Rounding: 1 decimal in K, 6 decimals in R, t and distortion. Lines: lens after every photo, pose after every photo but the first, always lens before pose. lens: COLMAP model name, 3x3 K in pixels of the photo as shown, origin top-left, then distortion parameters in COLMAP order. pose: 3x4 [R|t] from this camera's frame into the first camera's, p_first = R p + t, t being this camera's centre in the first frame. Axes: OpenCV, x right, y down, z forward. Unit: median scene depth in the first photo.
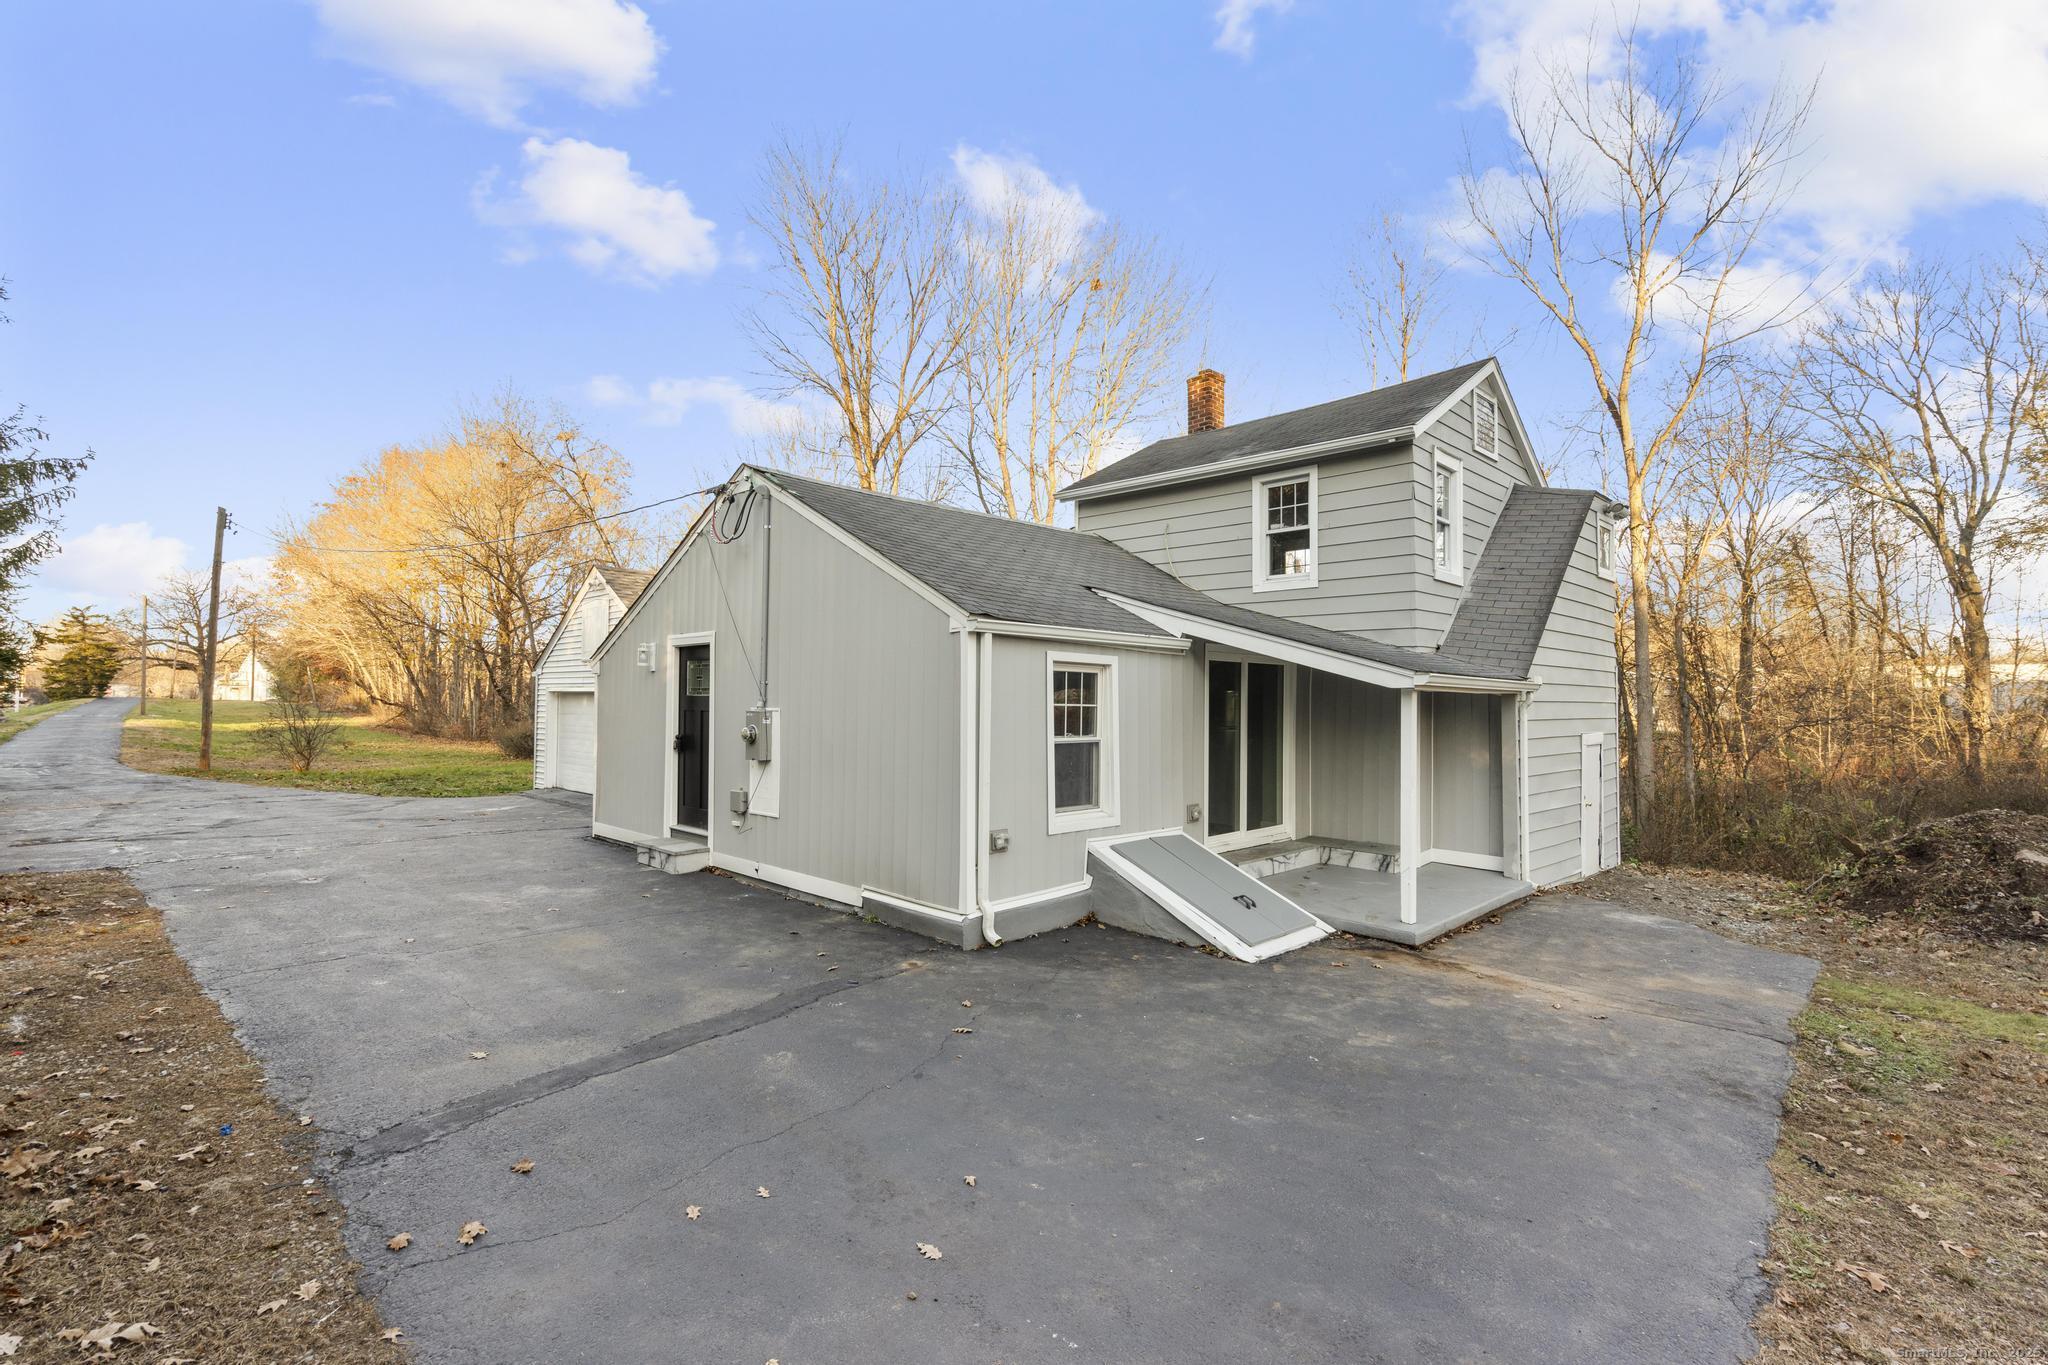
lens RADIAL K [[945.2, 0, 1031.5], [0, 945.2, 689.0], [0, 0, 1]] dist [-0.002263, 0.000668]
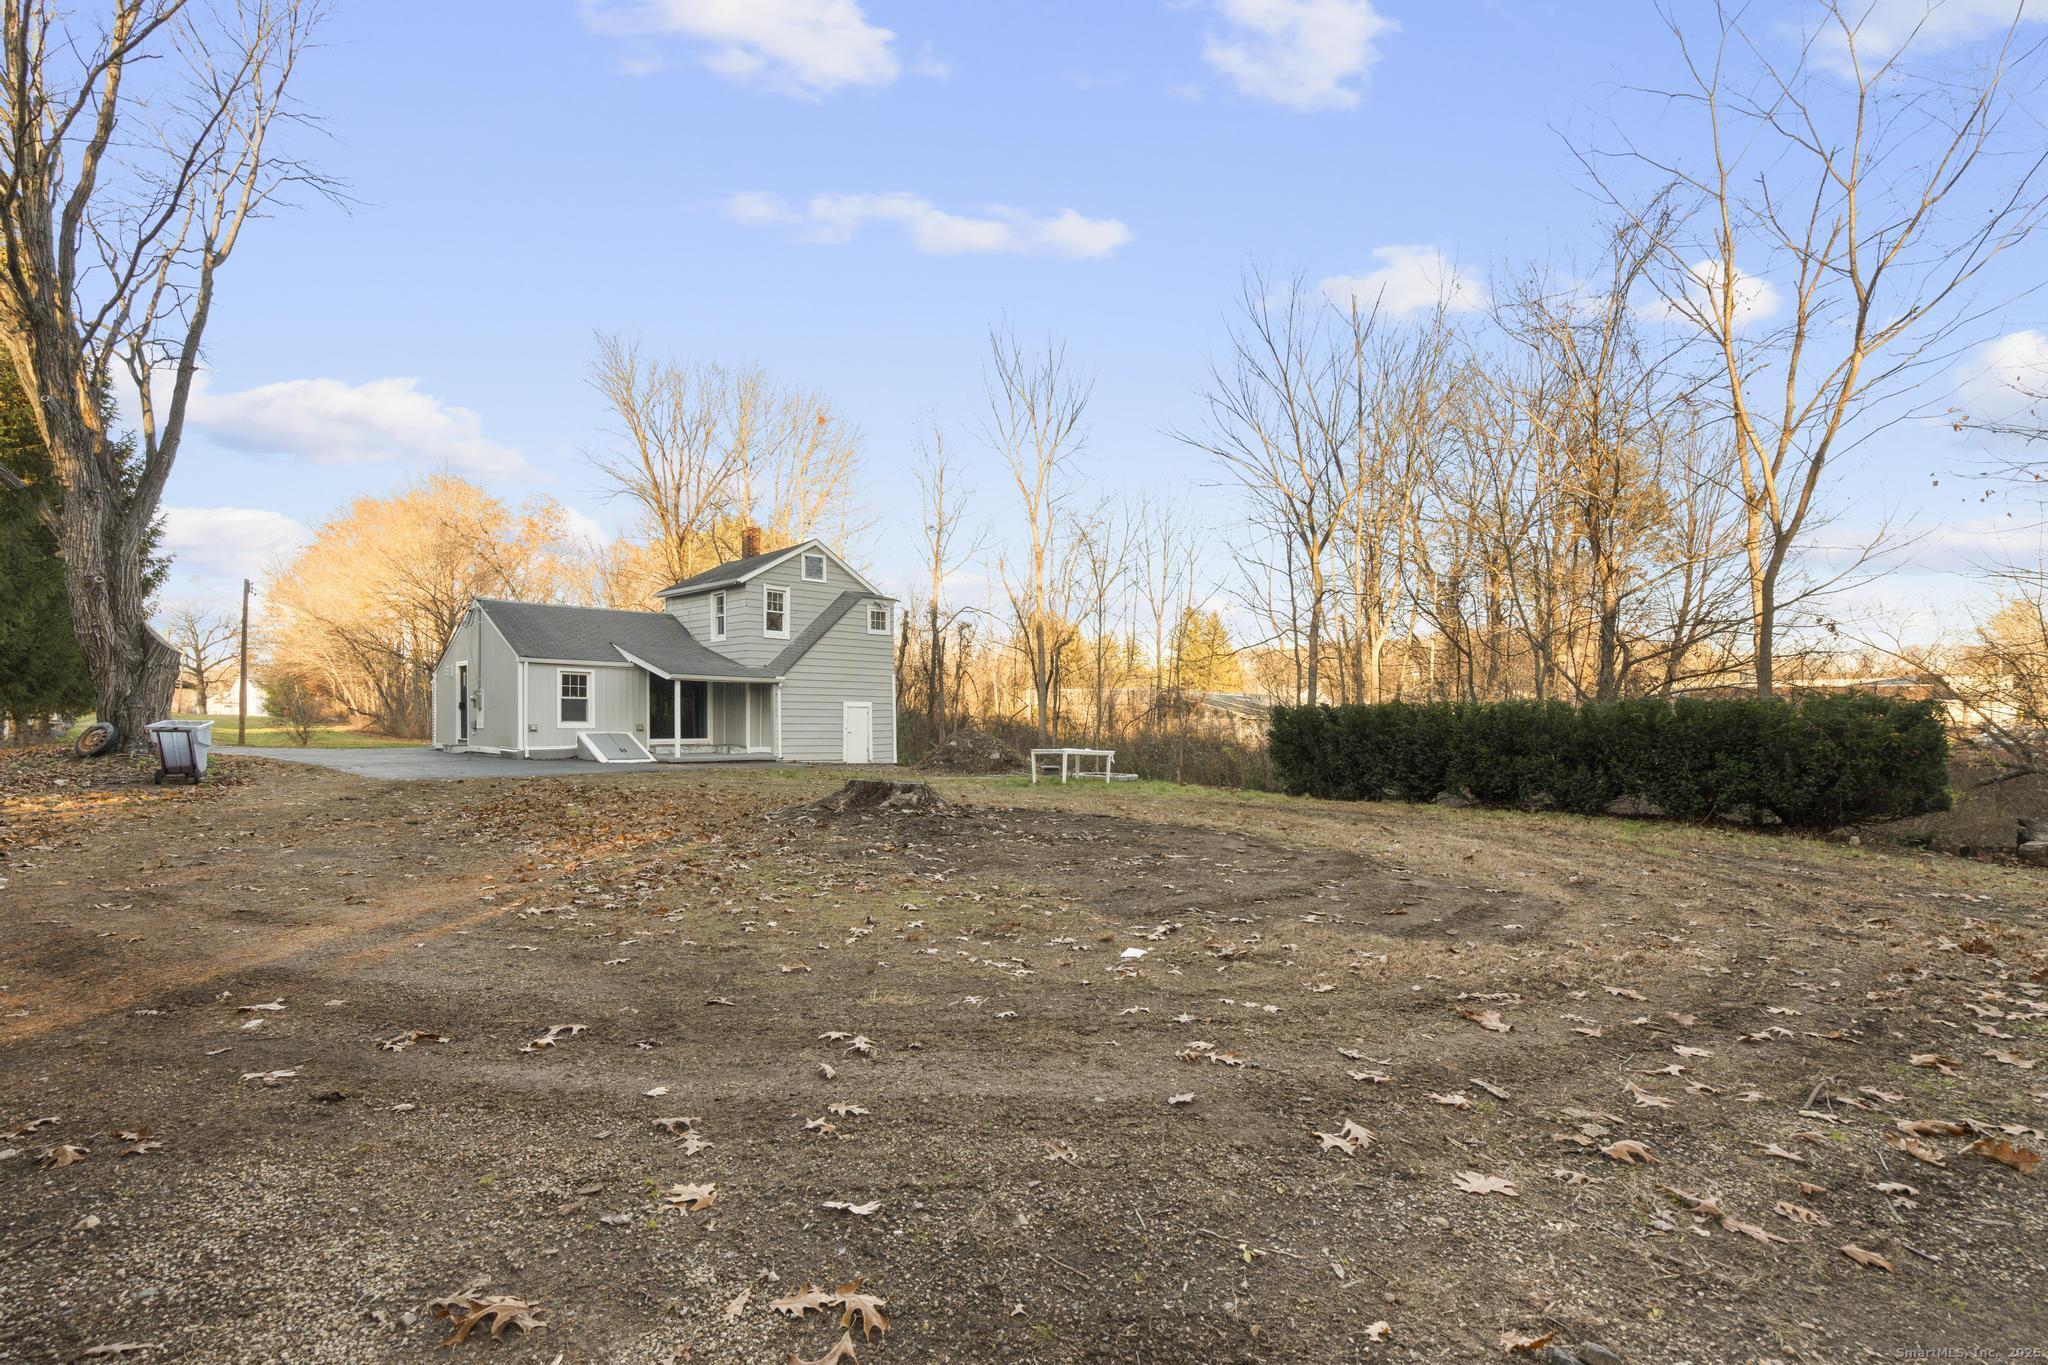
lens RADIAL K [[945.2, 0, 999.6], [0, 945.2, 730.6], [0, 0, 1]] dist [-0.002263, 0.000668]
pose [[0.999922, -0.005627, -0.011129, 0.197409], [0.005925, 0.999621, 0.026889, 0.011722], [0.010973, -0.026953, 0.999576, -0.270897]]
